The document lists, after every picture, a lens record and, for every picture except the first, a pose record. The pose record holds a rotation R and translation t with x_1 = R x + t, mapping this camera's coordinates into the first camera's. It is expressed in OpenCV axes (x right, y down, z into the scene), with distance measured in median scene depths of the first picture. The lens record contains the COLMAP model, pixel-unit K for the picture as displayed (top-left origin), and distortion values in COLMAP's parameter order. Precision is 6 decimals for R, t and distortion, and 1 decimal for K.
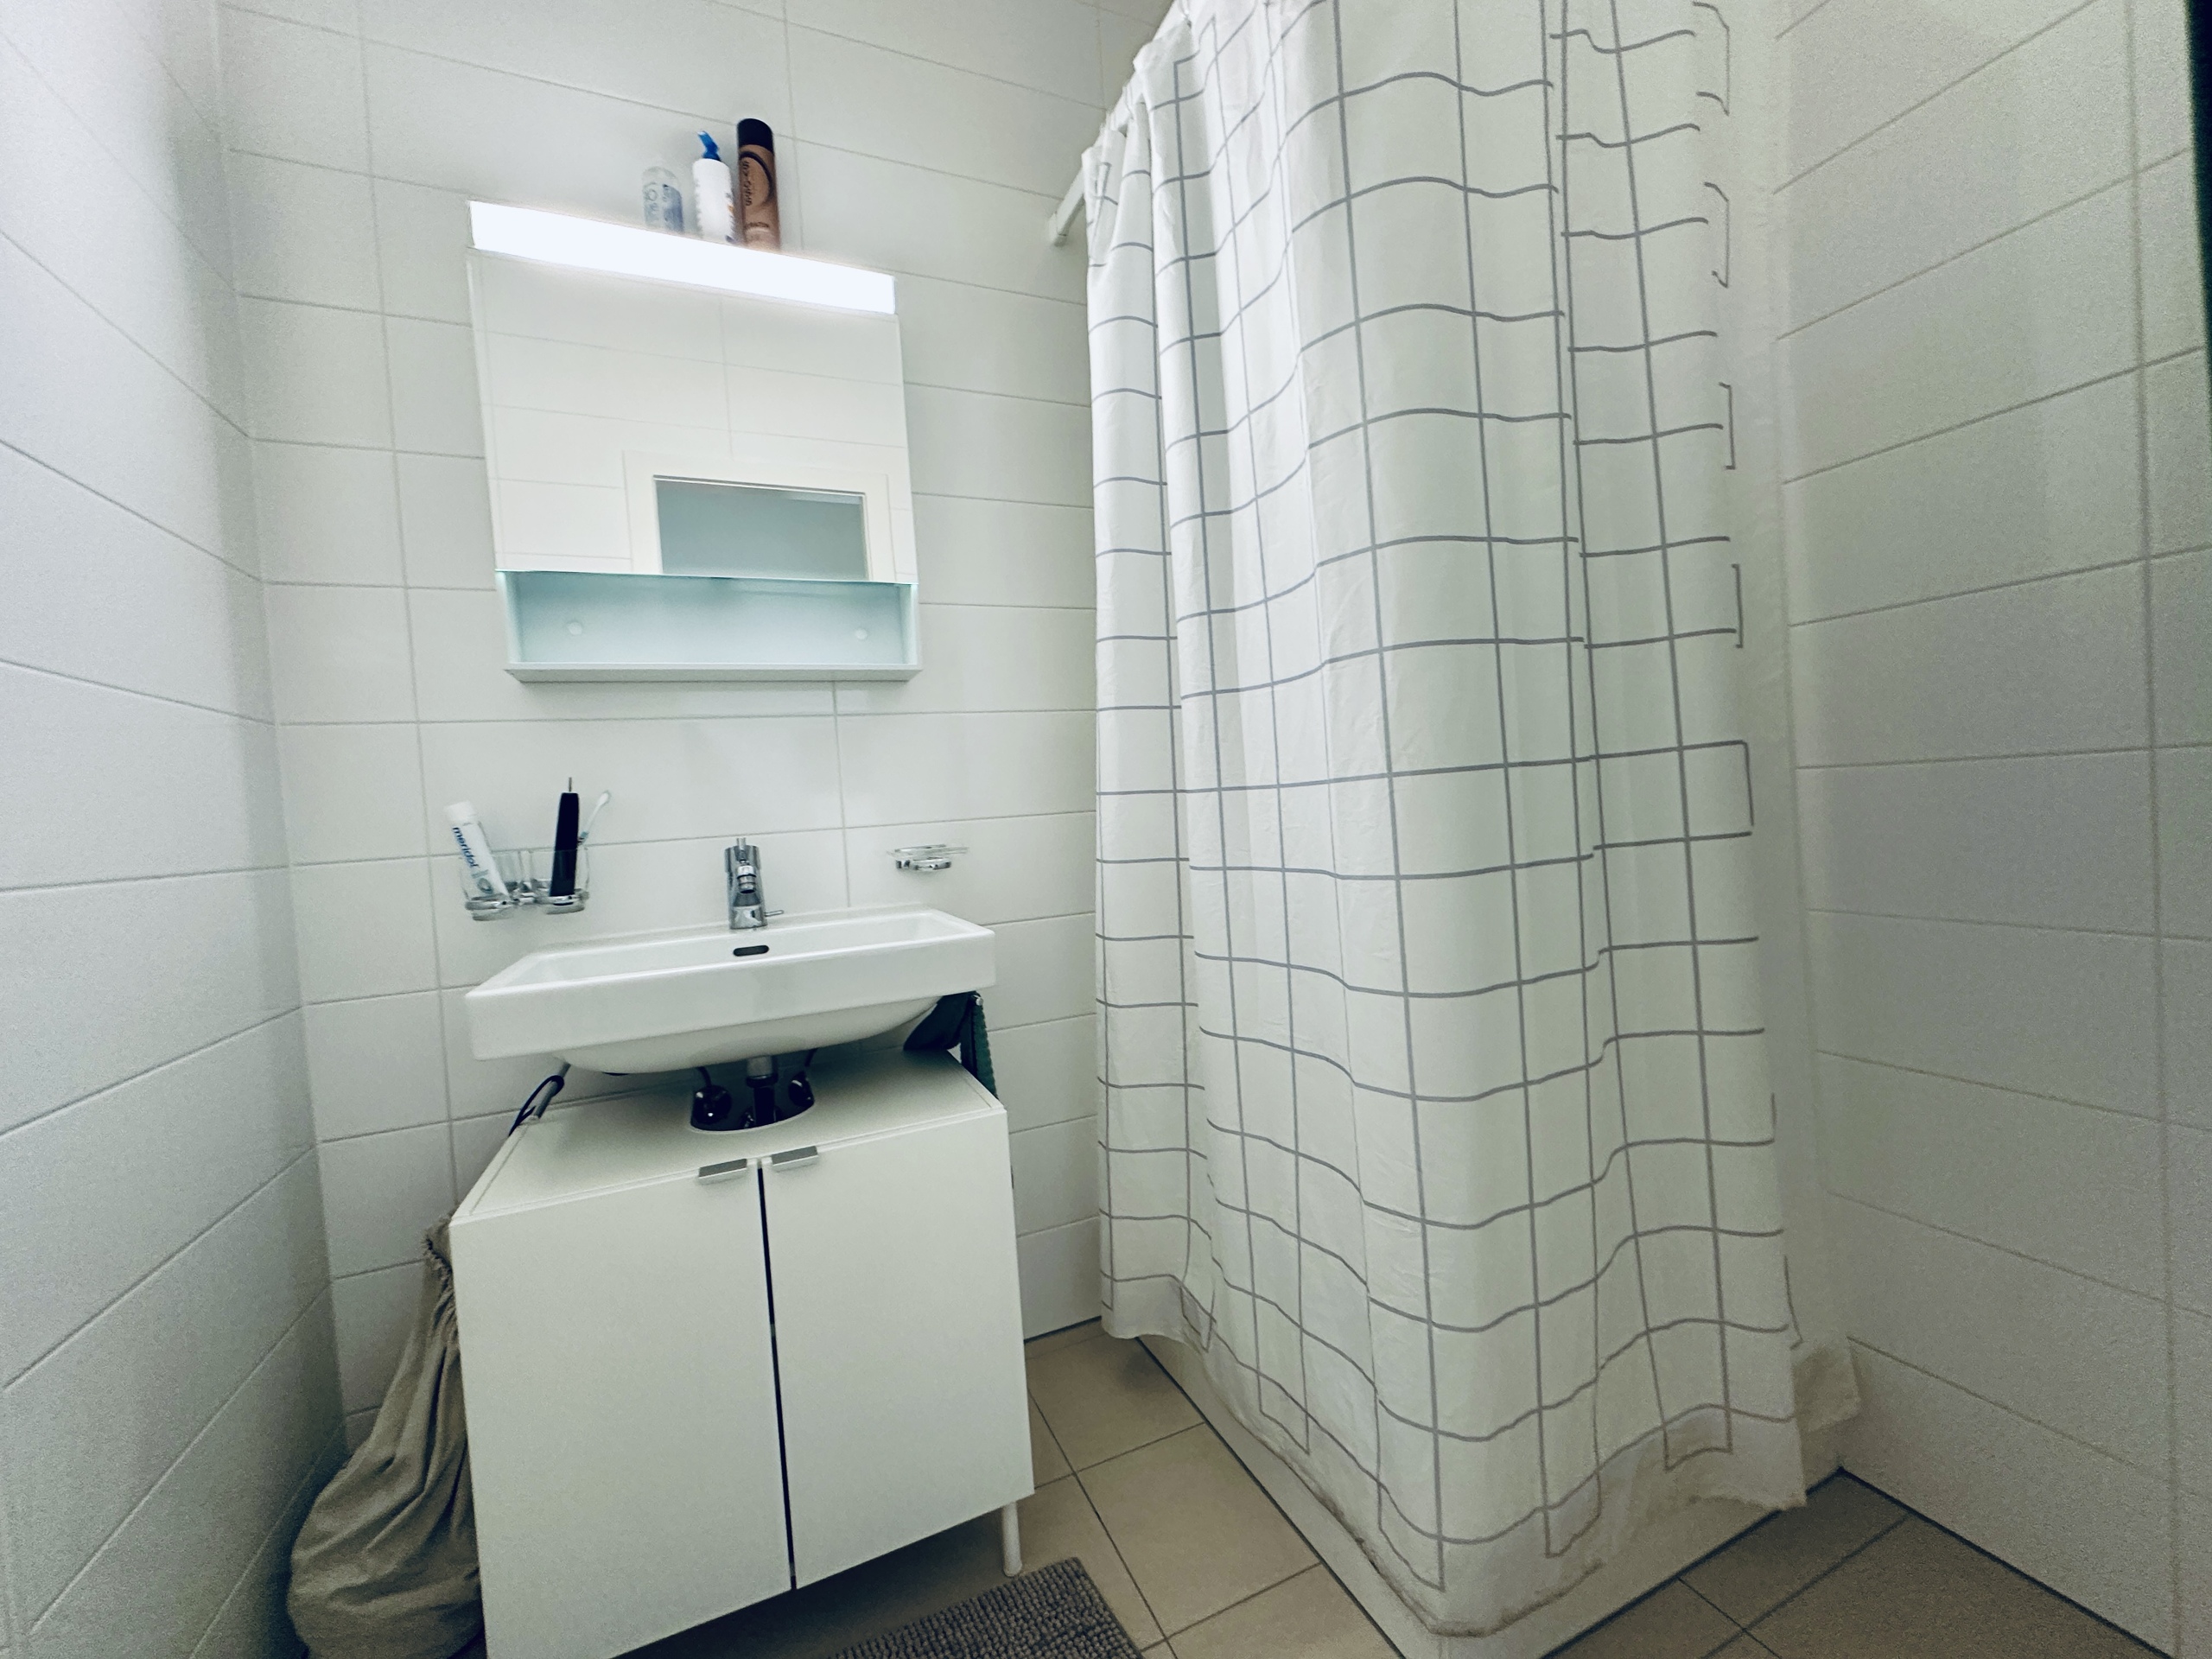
lens RADIAL K [[883.3, 0, 1107.2], [0, 883.3, 828.4], [0, 0, 1]] dist [-0.004332, 0.000503]
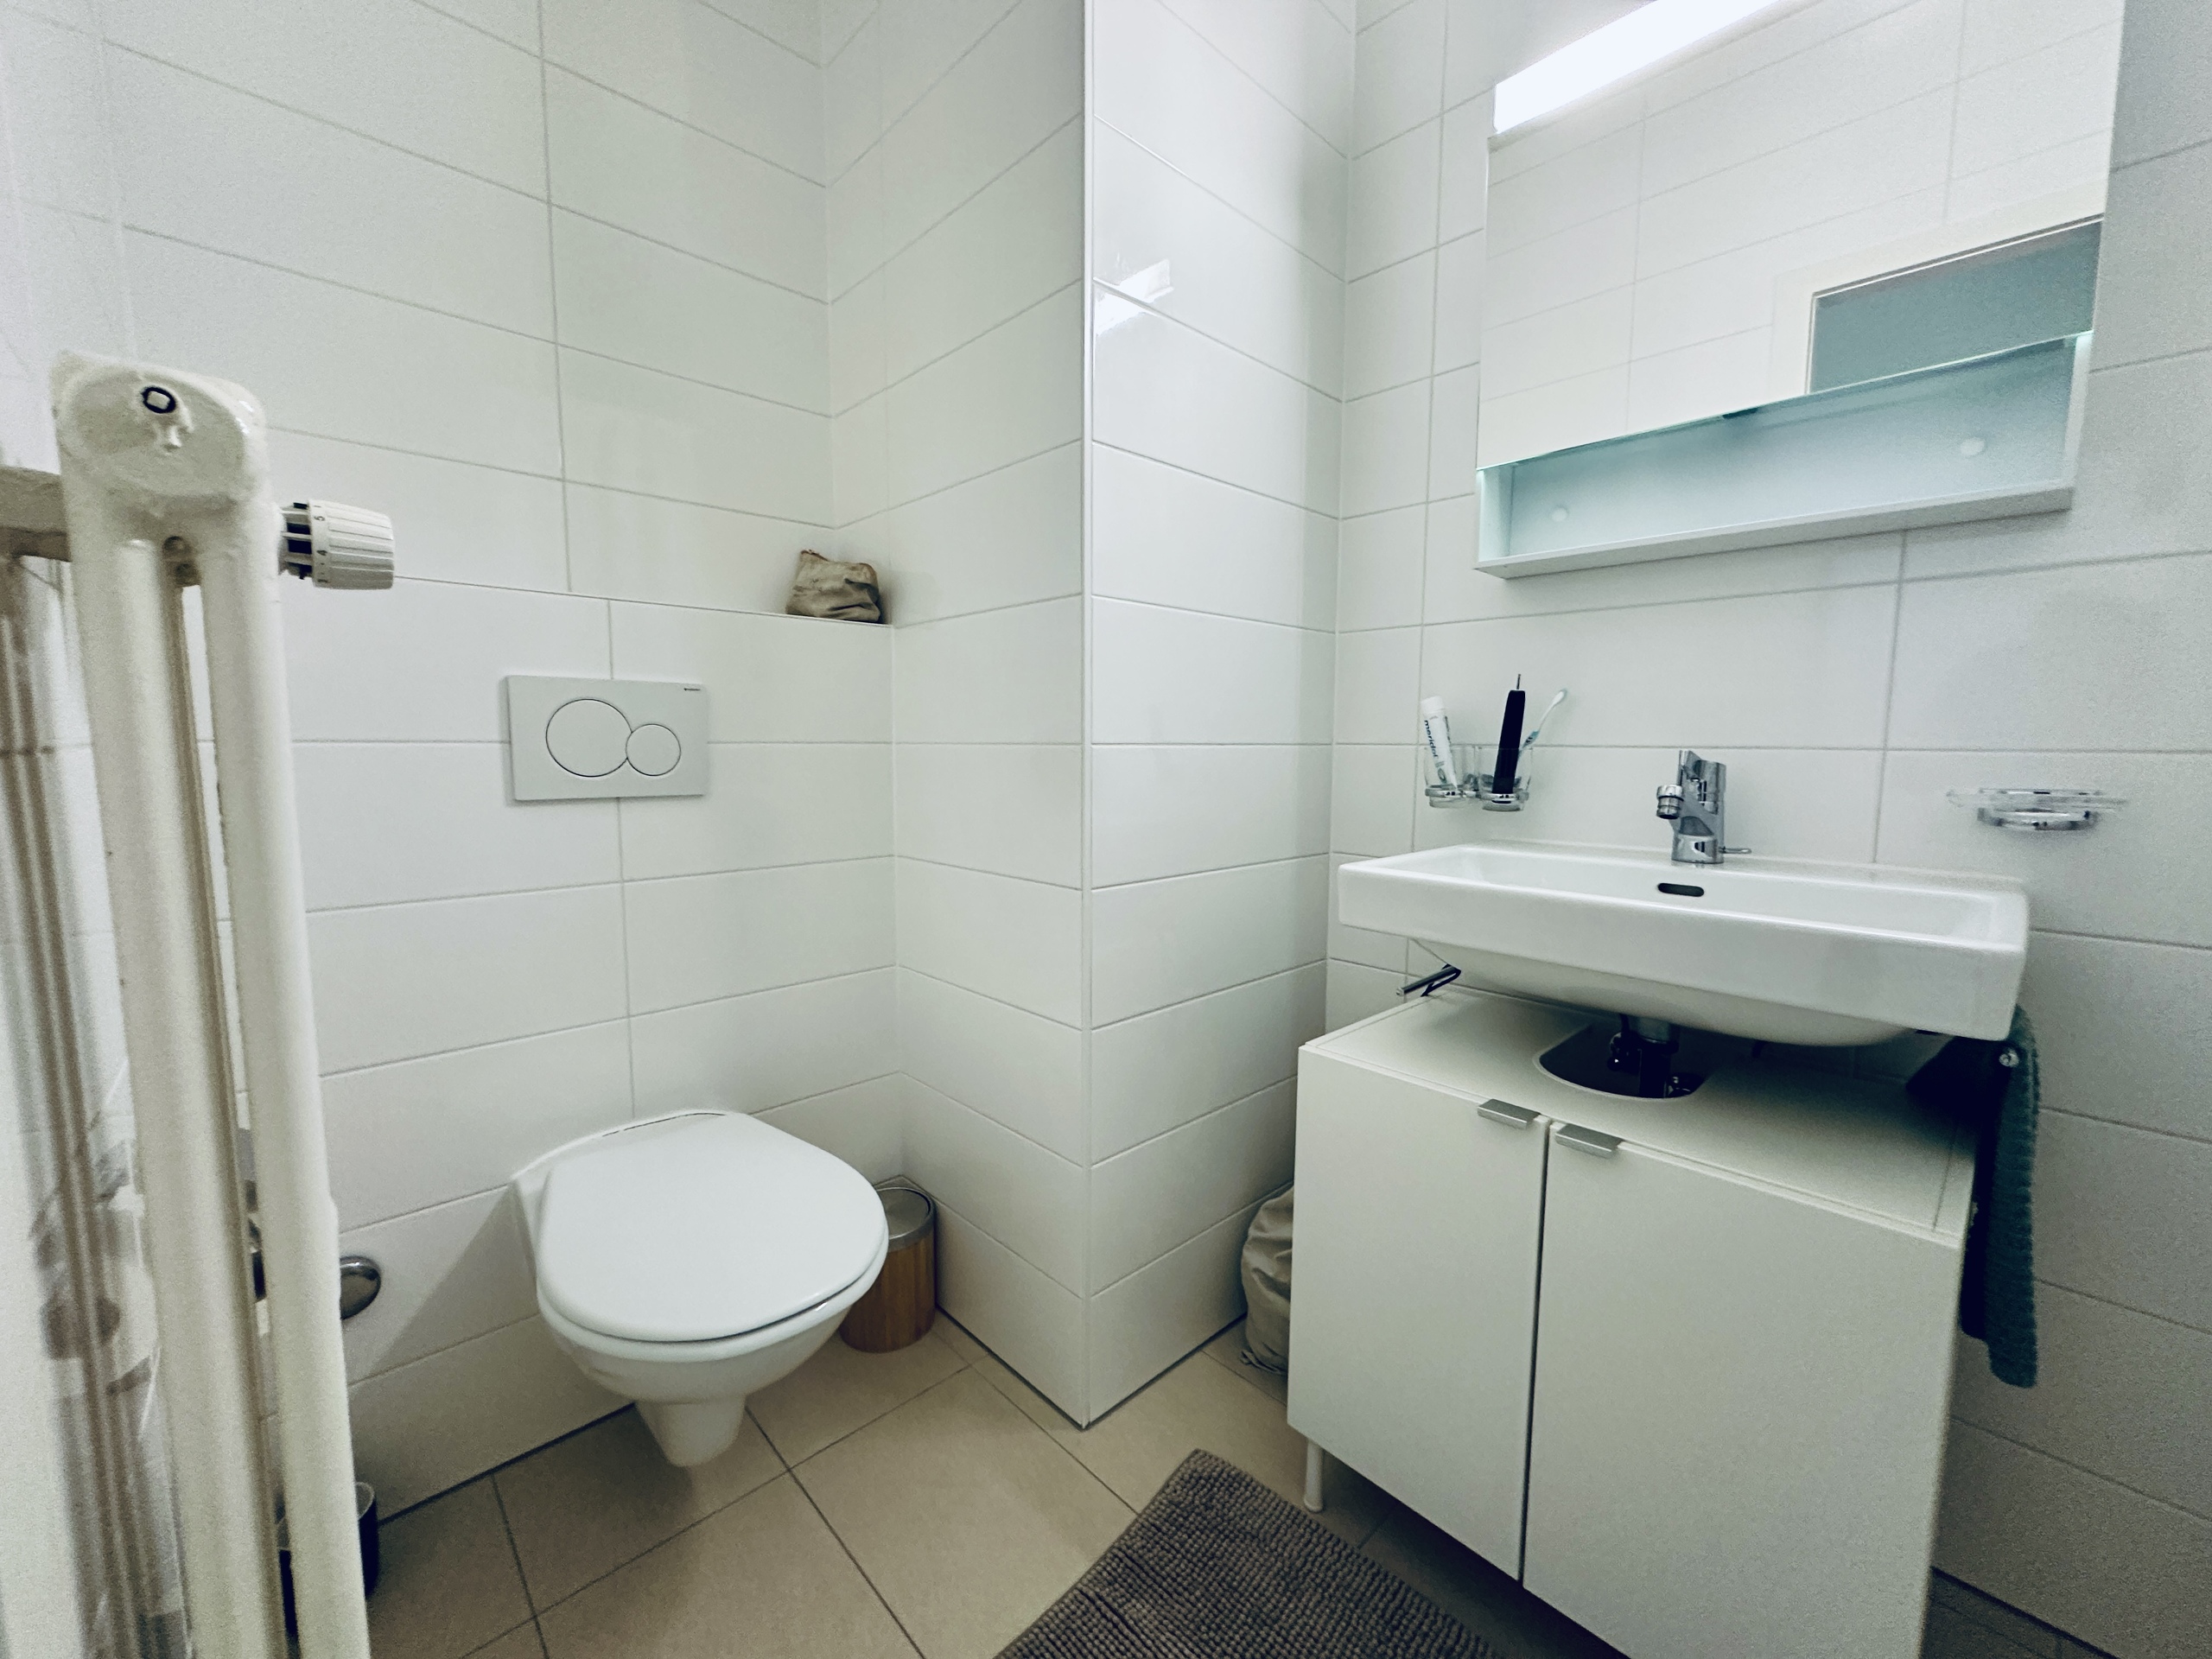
lens RADIAL K [[883.3, 0, 1104.9], [0, 883.3, 828.1], [0, 0, 1]] dist [-0.004332, 0.000503]
pose [[0.335317, 0.161309, -0.928193, 0.173023], [-0.053408, 0.986903, 0.152218, -0.013931], [0.940590, -0.001468, 0.339541, 0.234026]]
